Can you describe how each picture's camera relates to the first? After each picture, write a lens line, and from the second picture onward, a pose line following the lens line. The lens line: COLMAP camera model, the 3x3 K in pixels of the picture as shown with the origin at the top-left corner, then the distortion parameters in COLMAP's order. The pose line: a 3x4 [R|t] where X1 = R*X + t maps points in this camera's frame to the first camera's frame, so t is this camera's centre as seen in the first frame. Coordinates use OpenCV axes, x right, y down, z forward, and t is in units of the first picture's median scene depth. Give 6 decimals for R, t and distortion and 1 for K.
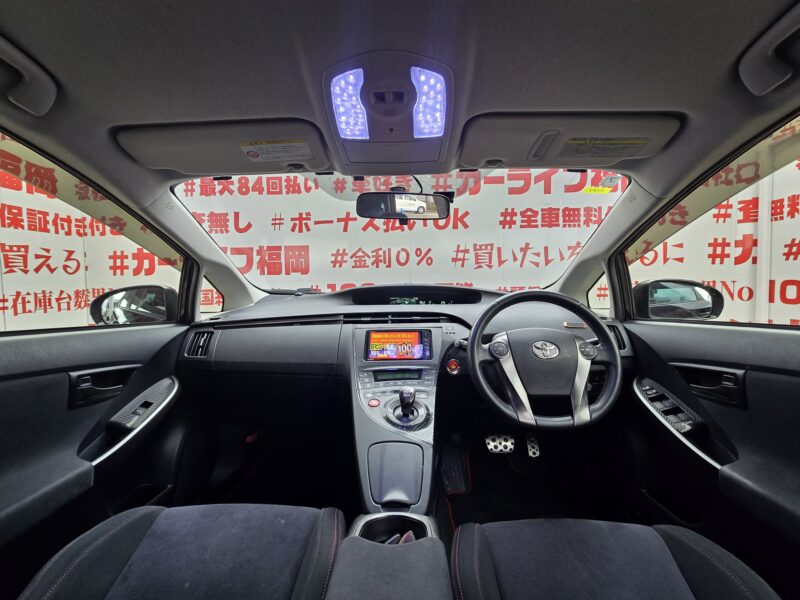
lens RADIAL K [[323.9, 0, 400.0], [0, 323.9, 300.0], [0, 0, 1]] dist [-0.001067, 0.000115]
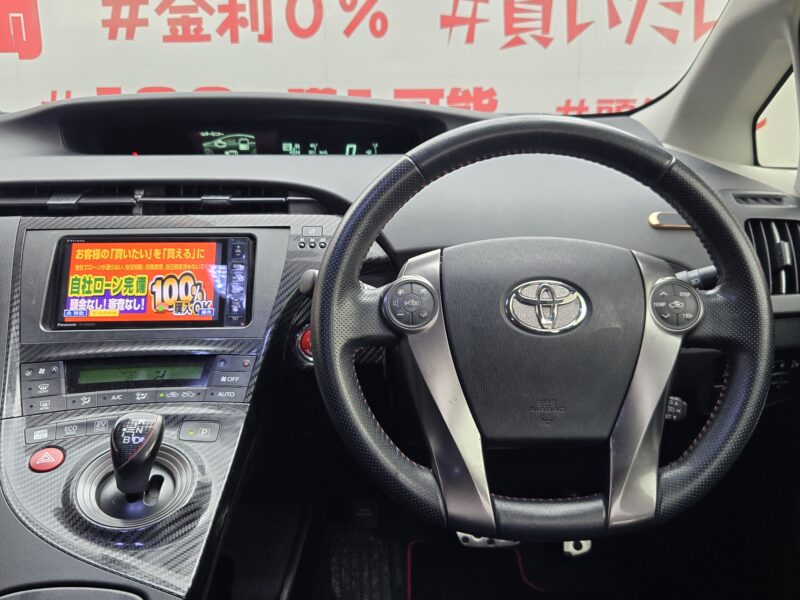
lens RADIAL K [[801.1, 0, 400.0], [0, 801.1, 300.0], [0, 0, 1]] dist [0.023485, 0.015211]
pose [[0.999100, -0.004386, 0.042189, 0.150746], [-0.004457, 0.978277, 0.207255, -0.010742], [-0.042182, -0.207256, 0.977377, 0.122245]]
